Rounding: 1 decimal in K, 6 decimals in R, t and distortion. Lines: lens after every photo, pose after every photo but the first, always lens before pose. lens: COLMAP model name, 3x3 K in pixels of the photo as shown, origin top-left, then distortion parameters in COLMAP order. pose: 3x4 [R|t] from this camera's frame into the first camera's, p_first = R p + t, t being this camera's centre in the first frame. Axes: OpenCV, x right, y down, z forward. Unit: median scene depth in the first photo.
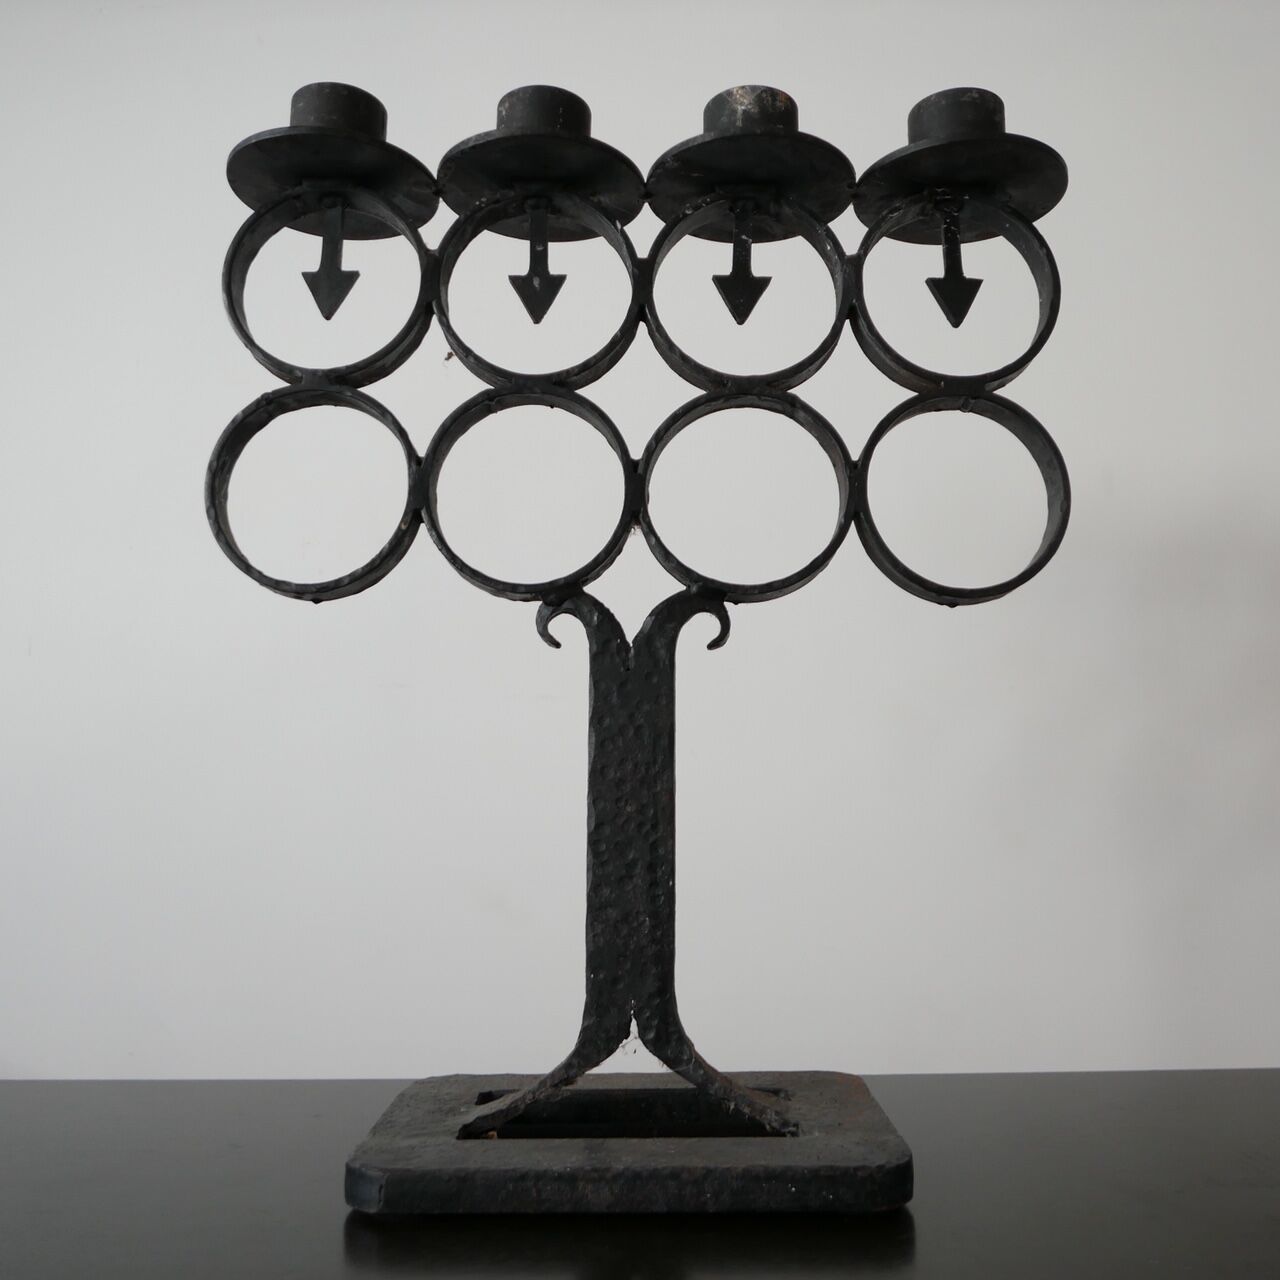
lens RADIAL K [[1215.3, 0, 634.7], [0, 1215.3, 650.4], [0, 0, 1]] dist [-0.030751, 0.025917]
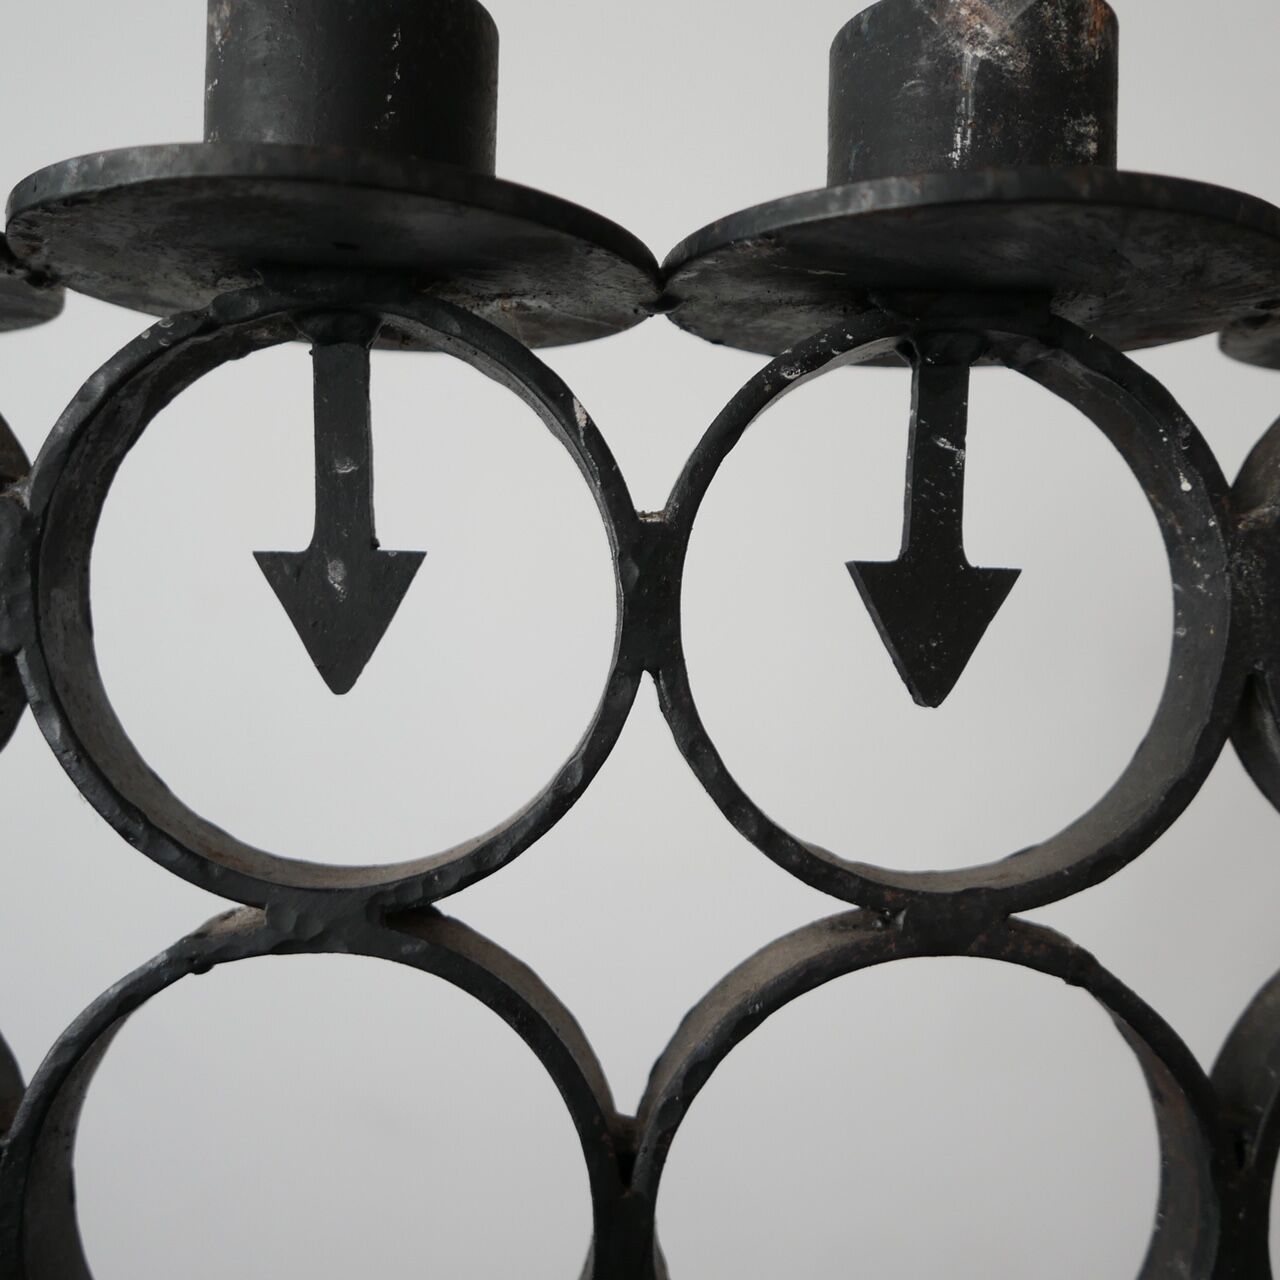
lens RADIAL K [[1215.3, 0, 634.7], [0, 1215.3, 650.4], [0, 0, 1]] dist [-0.030751, 0.025917]
pose [[0.998754, 0.005598, 0.049598, -0.015379], [-0.014240, 0.984349, 0.175656, -0.368706], [-0.047838, -0.176143, 0.983201, 0.704674]]
